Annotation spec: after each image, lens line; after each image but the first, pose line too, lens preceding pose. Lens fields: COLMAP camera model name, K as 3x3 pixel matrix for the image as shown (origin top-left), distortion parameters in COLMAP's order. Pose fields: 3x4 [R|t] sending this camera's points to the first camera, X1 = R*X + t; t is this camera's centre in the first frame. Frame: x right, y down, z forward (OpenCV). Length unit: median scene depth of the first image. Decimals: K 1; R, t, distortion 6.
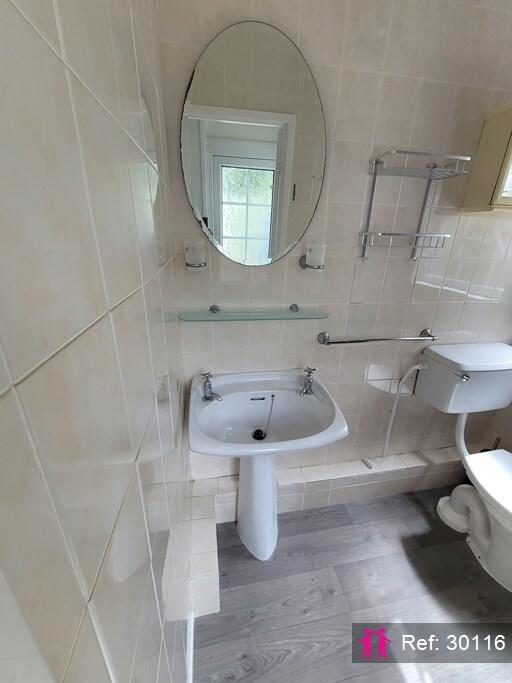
lens RADIAL K [[276.5, 0, 257.8], [0, 276.5, 342.8], [0, 0, 1]] dist [-0.002289, 0.000946]
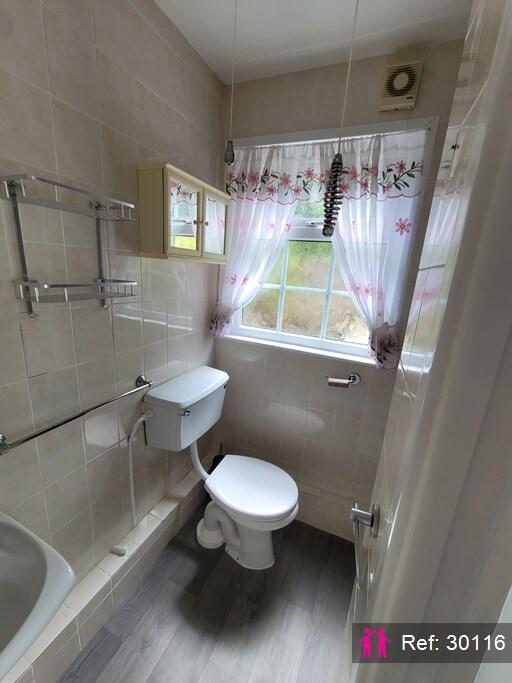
lens RADIAL K [[276.5, 0, 257.0], [0, 276.5, 339.1], [0, 0, 1]] dist [-0.002289, 0.000946]
pose [[0.564117, -0.190612, 0.803392, 0.116236], [0.241733, 0.968483, 0.060044, -0.133307], [-0.789517, 0.160334, 0.592415, 0.129944]]
